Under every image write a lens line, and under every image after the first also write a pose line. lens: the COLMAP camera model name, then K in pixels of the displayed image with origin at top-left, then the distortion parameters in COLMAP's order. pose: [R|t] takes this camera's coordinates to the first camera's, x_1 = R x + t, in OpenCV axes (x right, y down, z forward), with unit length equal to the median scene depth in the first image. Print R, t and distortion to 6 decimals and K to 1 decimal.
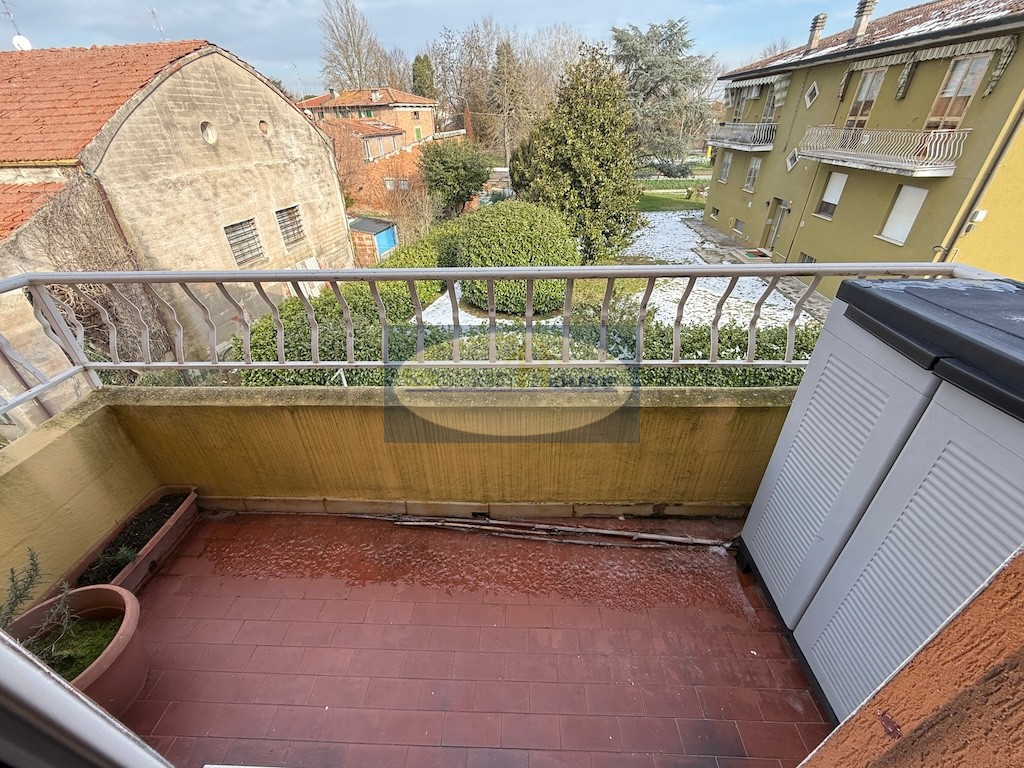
lens RADIAL K [[409.8, 0, 512.0], [0, 409.8, 384.0], [0, 0, 1]] dist [0.002563, 0.000129]
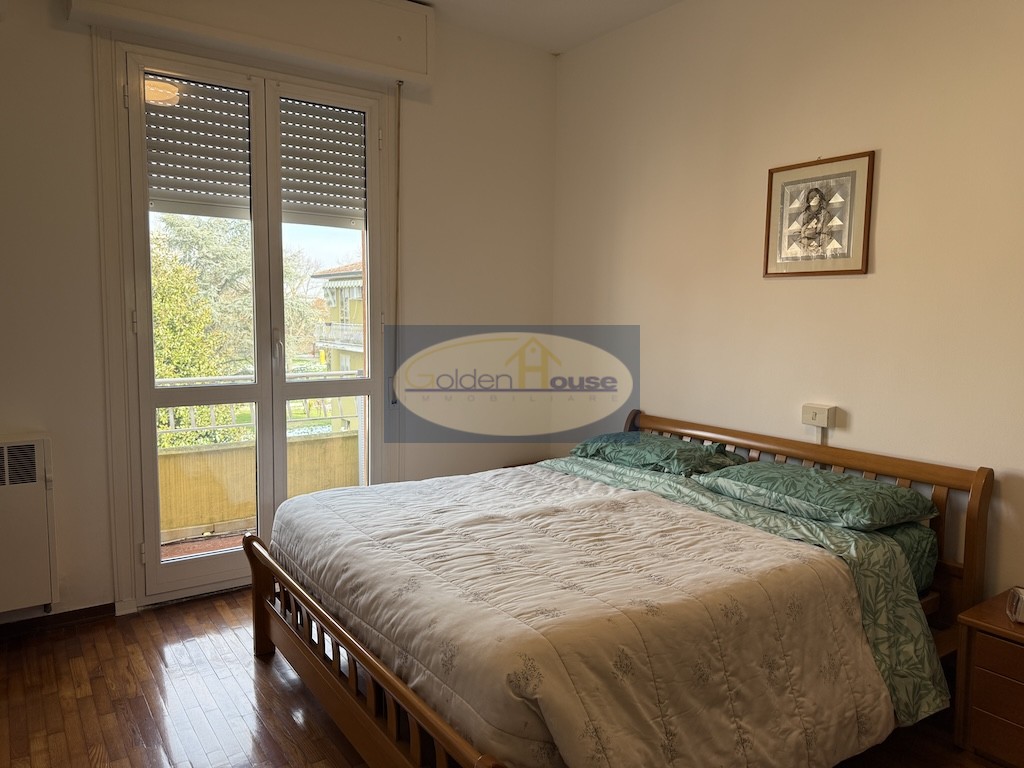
lens RADIAL K [[708.5, 0, 512.0], [0, 708.5, 384.0], [0, 0, 1]] dist [0.009212, 0.000591]
pose [[0.792240, -0.032121, 0.609363, -0.047780], [0.309379, 0.881892, -0.355740, 0.068756], [-0.525966, 0.470356, 0.708608, -0.107356]]
